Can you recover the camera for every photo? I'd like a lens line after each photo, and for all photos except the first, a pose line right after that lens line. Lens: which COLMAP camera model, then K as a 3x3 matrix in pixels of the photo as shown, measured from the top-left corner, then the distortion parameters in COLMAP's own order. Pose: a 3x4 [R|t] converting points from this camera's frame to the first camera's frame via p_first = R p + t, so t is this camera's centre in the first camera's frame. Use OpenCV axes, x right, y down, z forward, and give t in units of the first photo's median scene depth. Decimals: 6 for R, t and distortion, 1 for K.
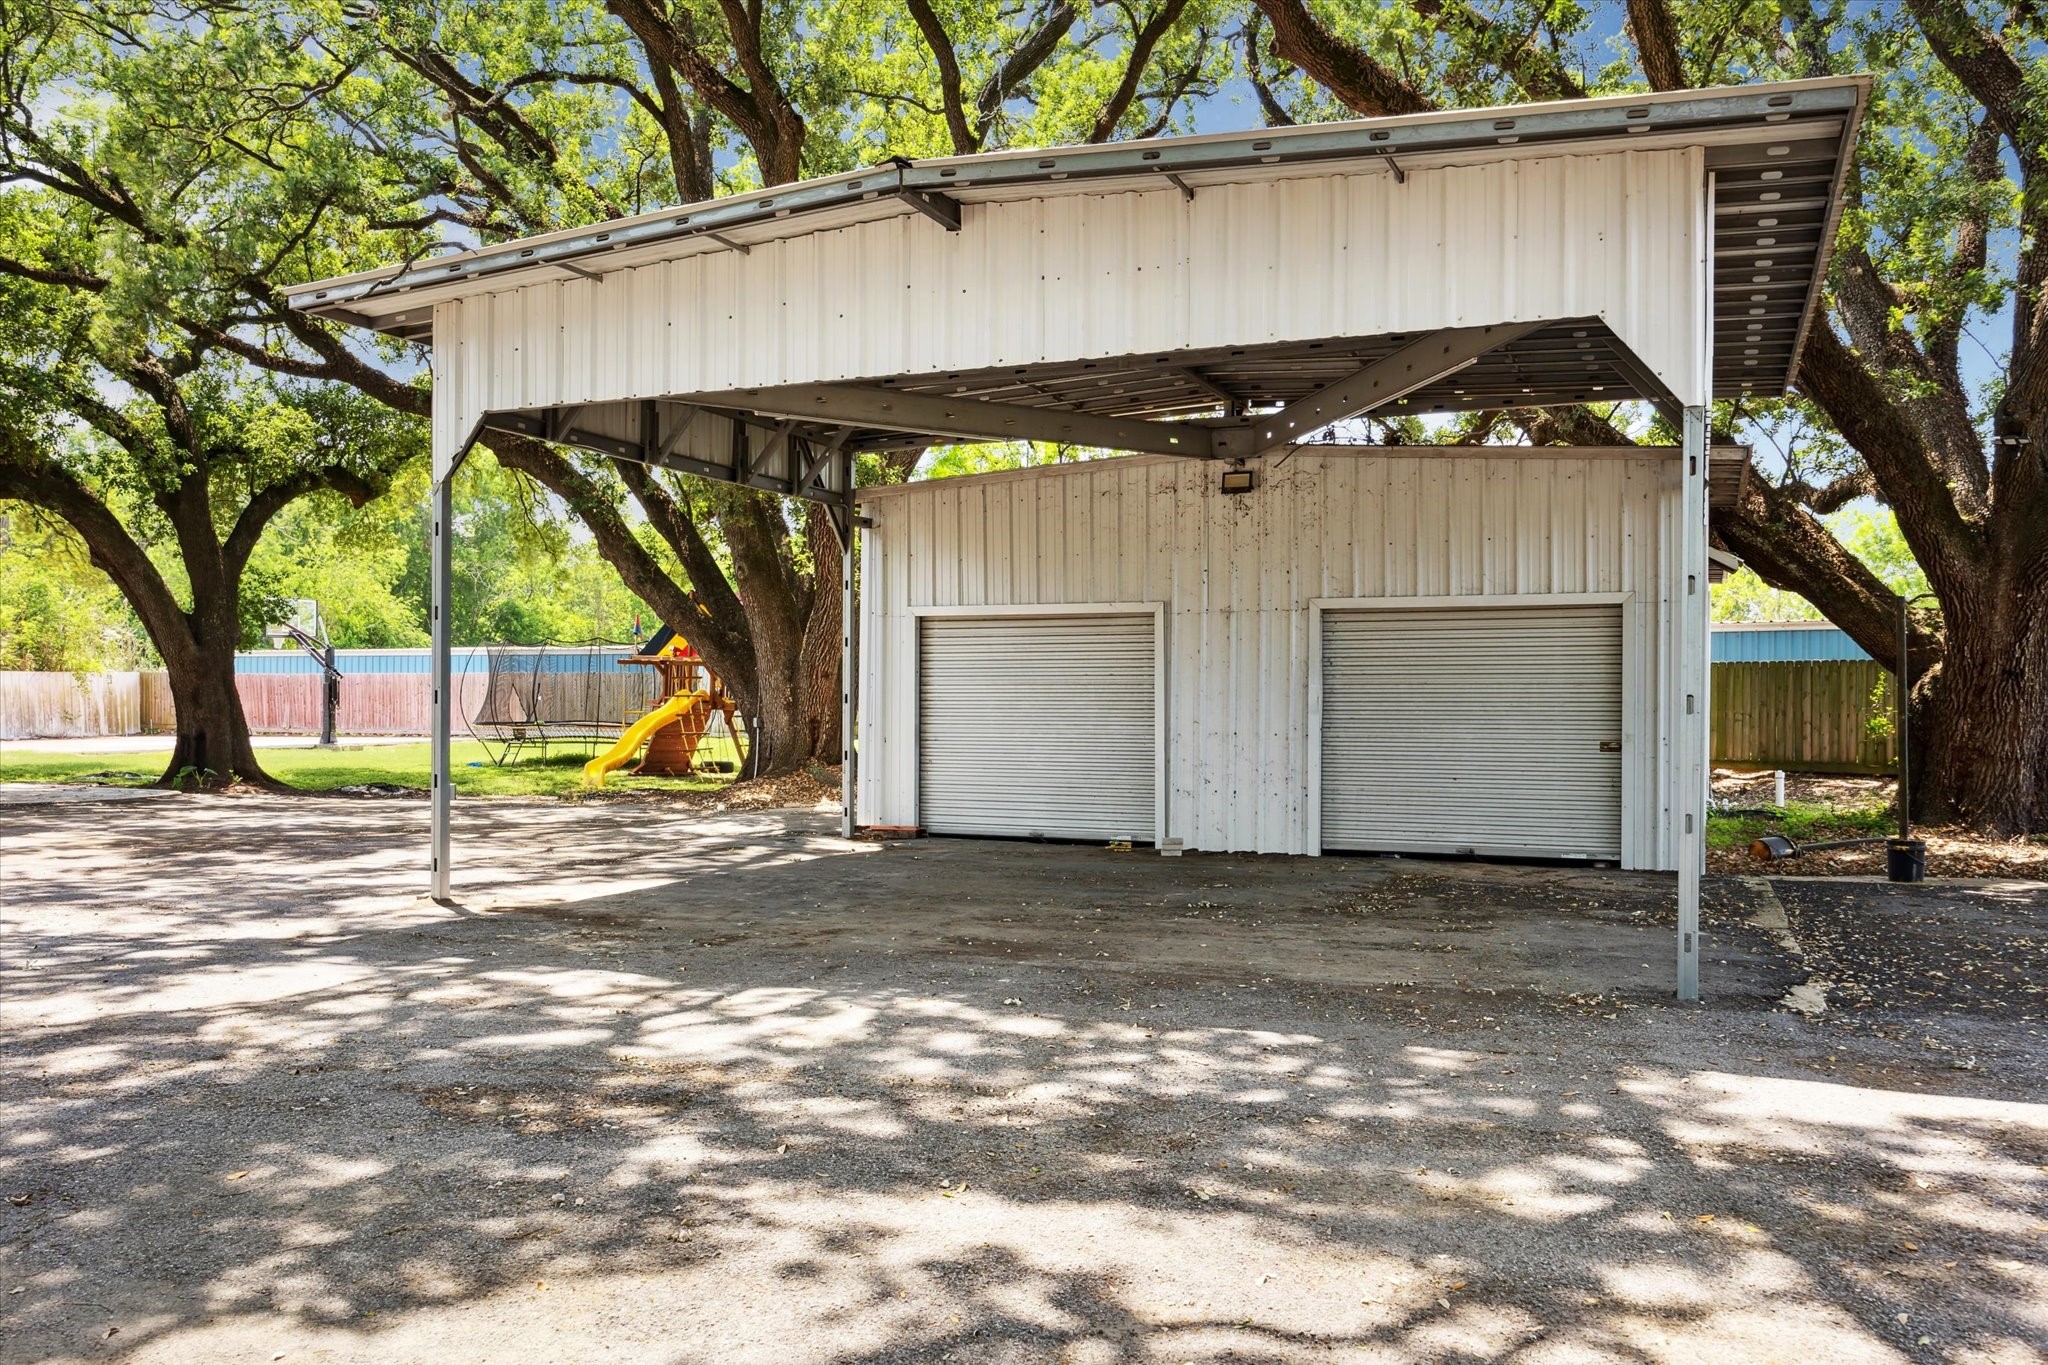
lens RADIAL K [[919.2, 0, 1025.4], [0, 919.2, 672.2], [0, 0, 1]] dist [0.031496, 0.000064]
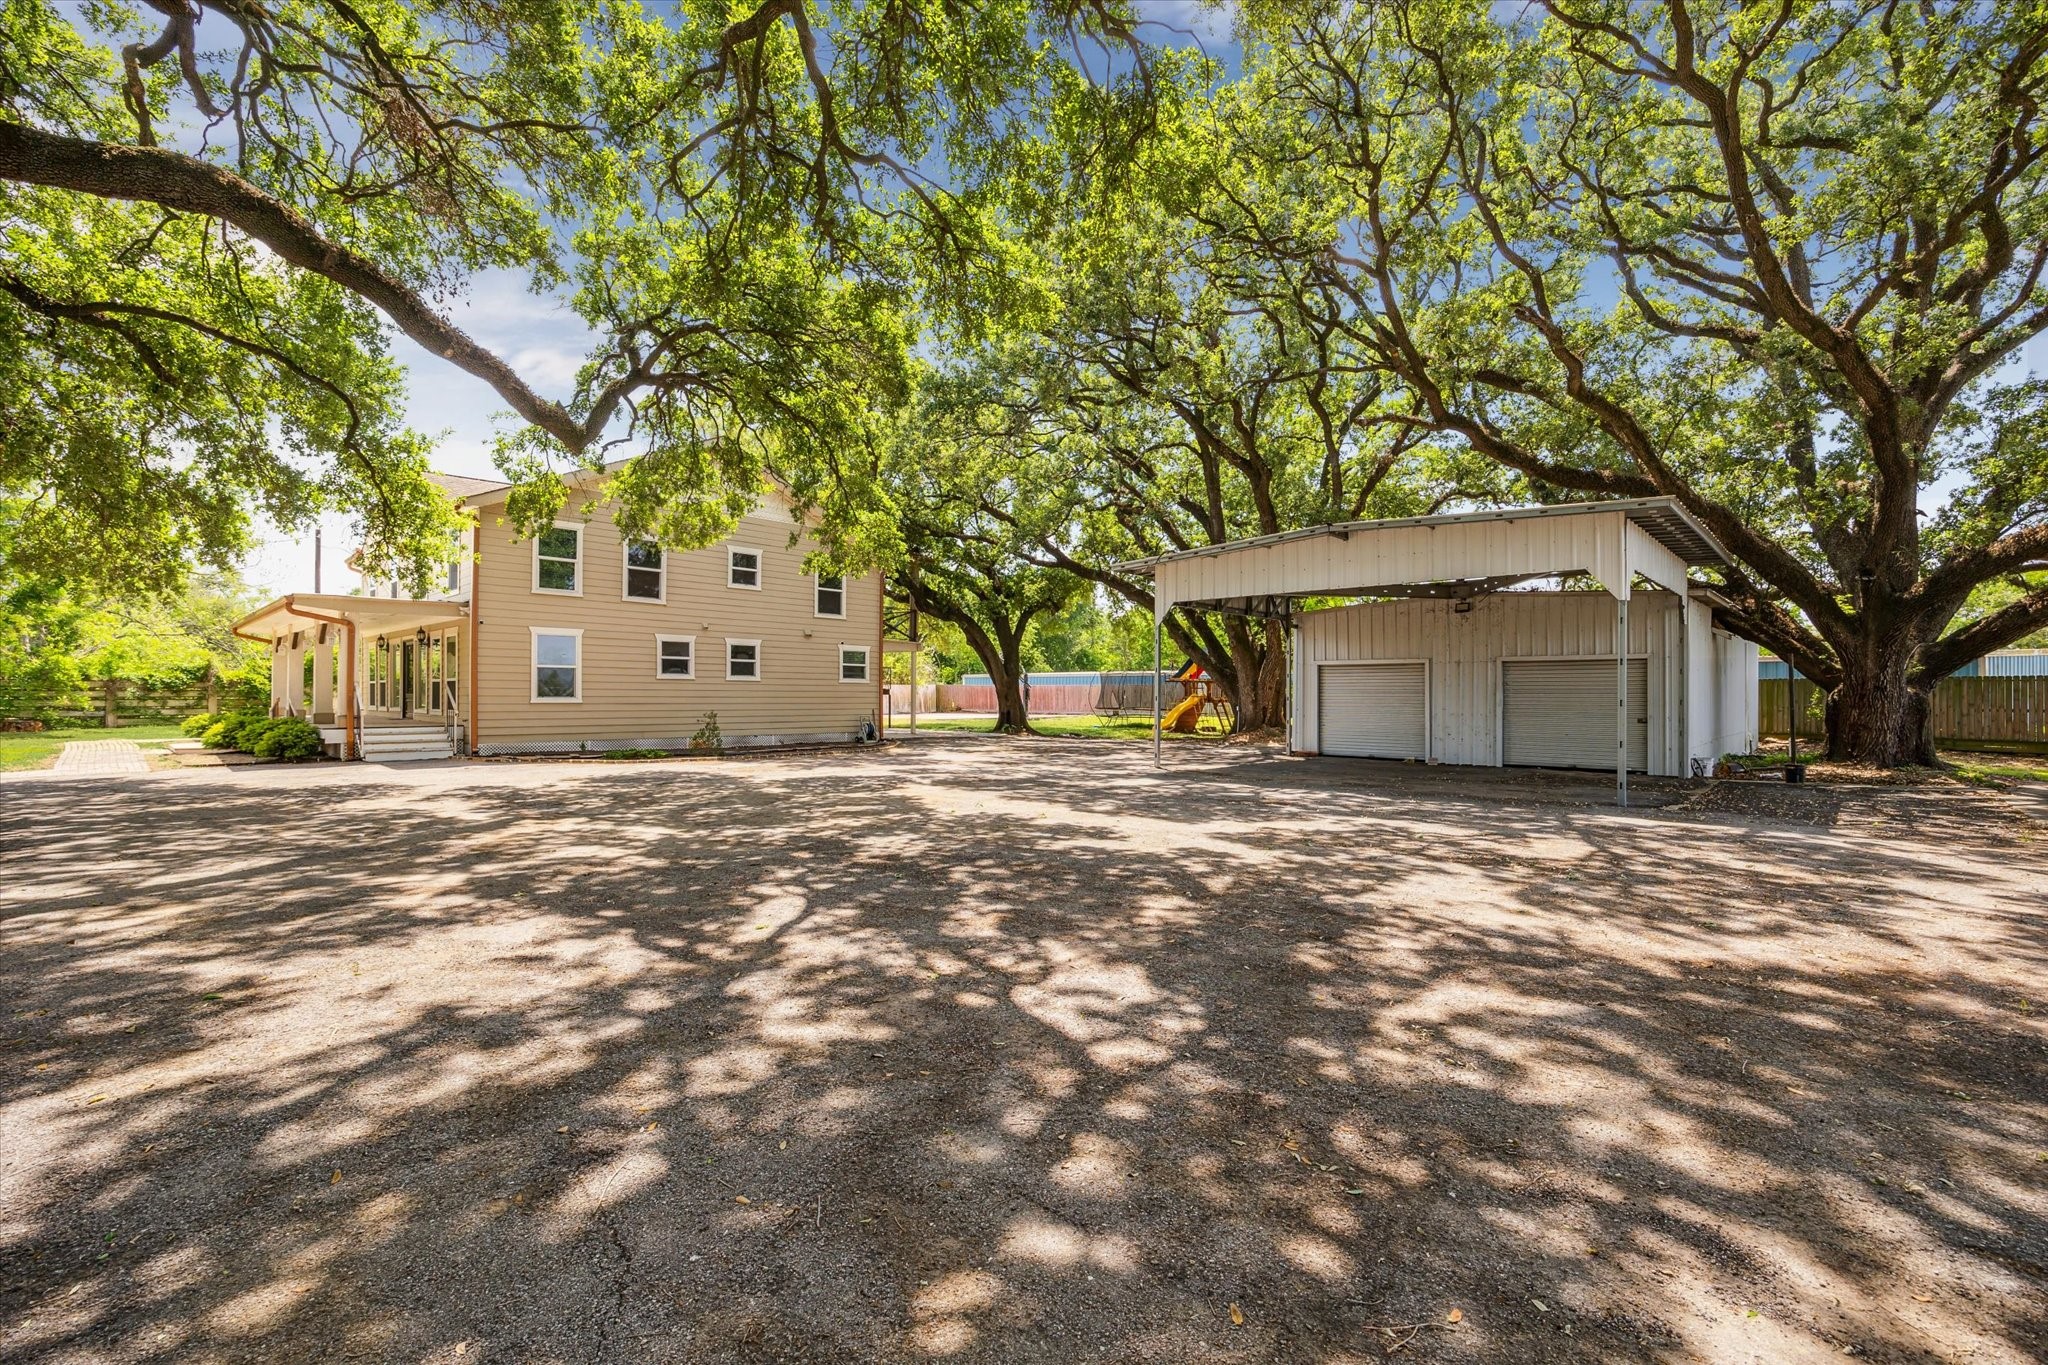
lens RADIAL K [[919.2, 0, 1025.4], [0, 919.2, 672.2], [0, 0, 1]] dist [0.031496, 0.000064]
pose [[0.957051, -0.005835, -0.289860, -0.132859], [0.008966, 0.999915, 0.009475, -0.063755], [0.289780, -0.011667, 0.957022, -1.366225]]
